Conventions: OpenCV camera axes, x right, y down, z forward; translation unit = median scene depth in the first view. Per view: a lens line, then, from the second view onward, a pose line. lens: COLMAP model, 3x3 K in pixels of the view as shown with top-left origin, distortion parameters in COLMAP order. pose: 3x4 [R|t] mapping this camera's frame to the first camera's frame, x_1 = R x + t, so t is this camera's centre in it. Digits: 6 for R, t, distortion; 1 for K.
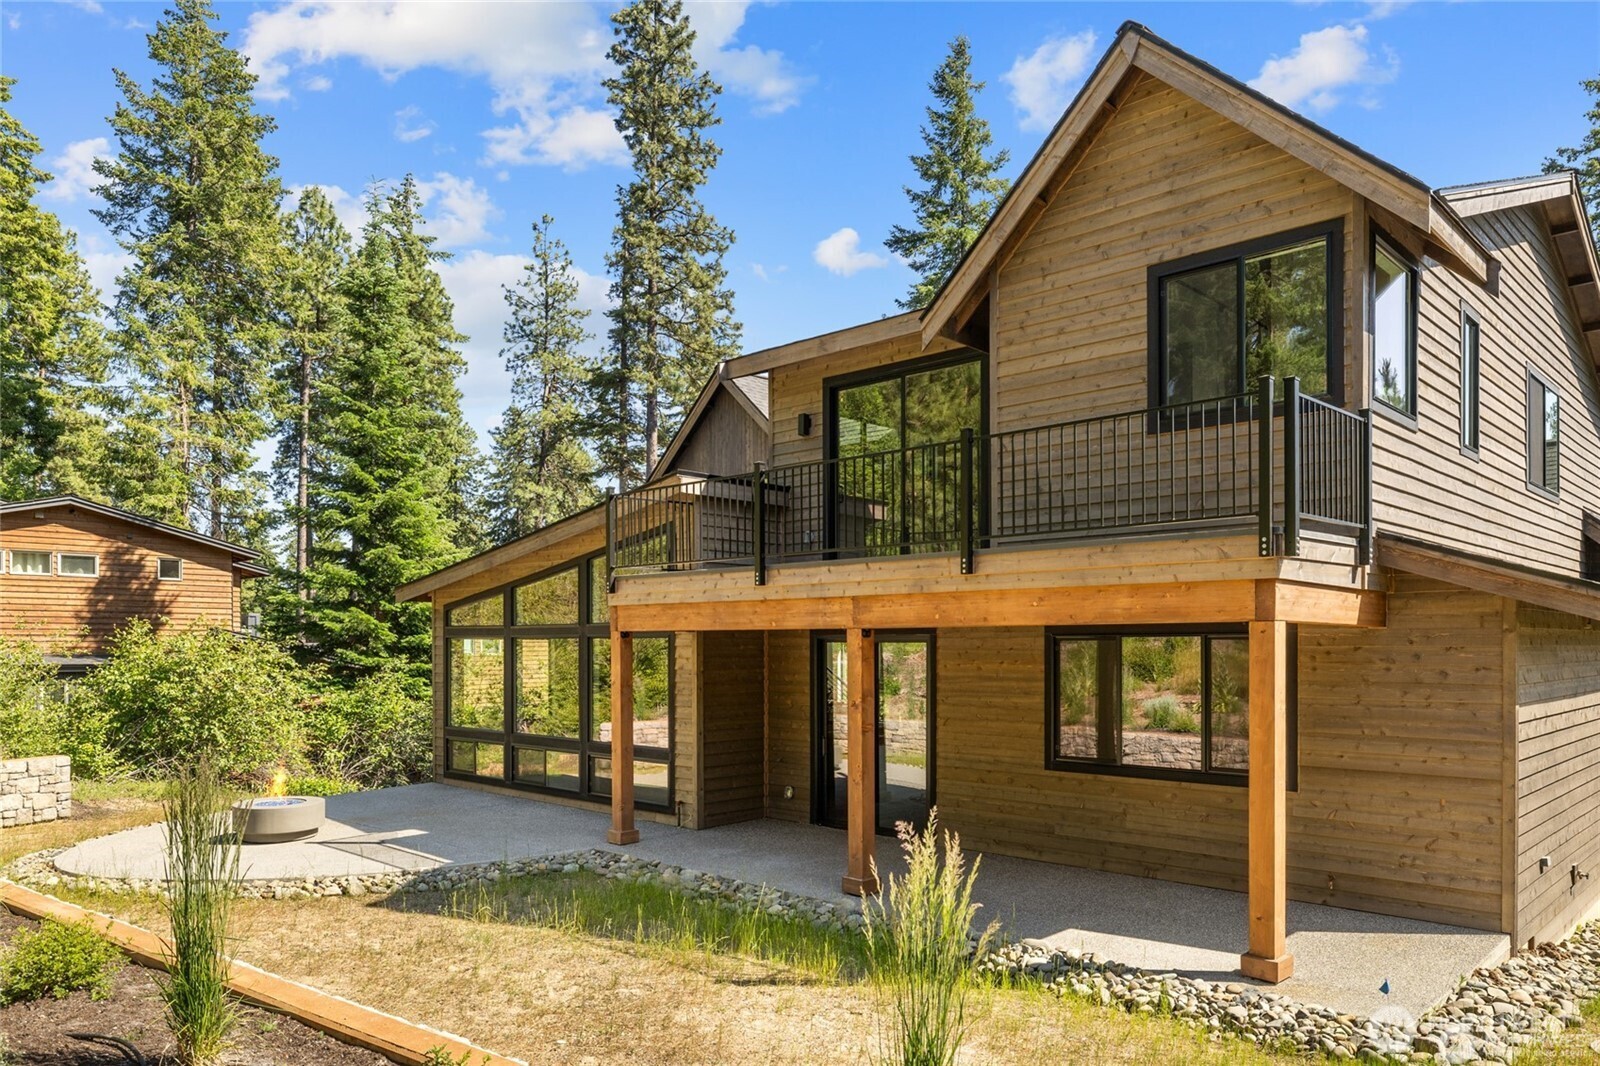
lens RADIAL K [[1079.5, 0, 799.7], [0, 1079.5, 649.2], [0, 0, 1]] dist [0.000587, 0.000027]
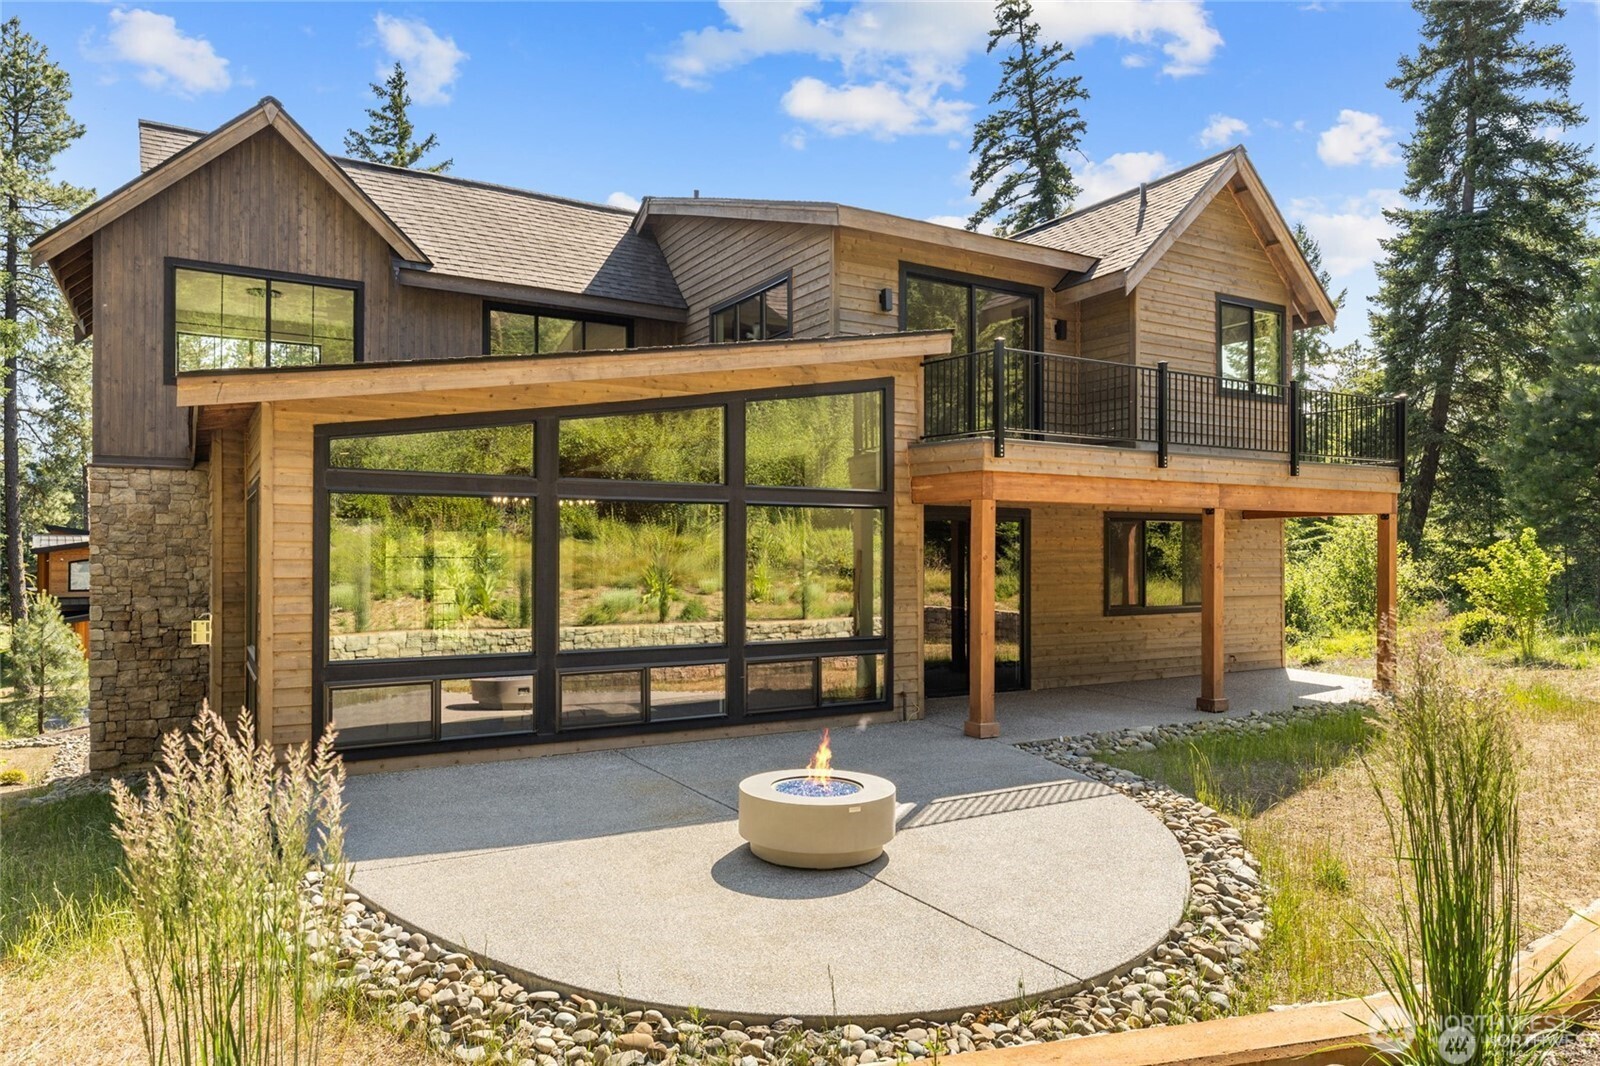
lens RADIAL K [[1032.8, 0, 794.5], [0, 1032.8, 547.8], [0, 0, 1]] dist [-0.002362, 0.000456]
pose [[0.267117, 0.007180, 0.963637, -1.161230], [-0.000959, 0.999974, -0.007185, 0.034059], [-0.963664, 0.000995, 0.267117, 1.045325]]
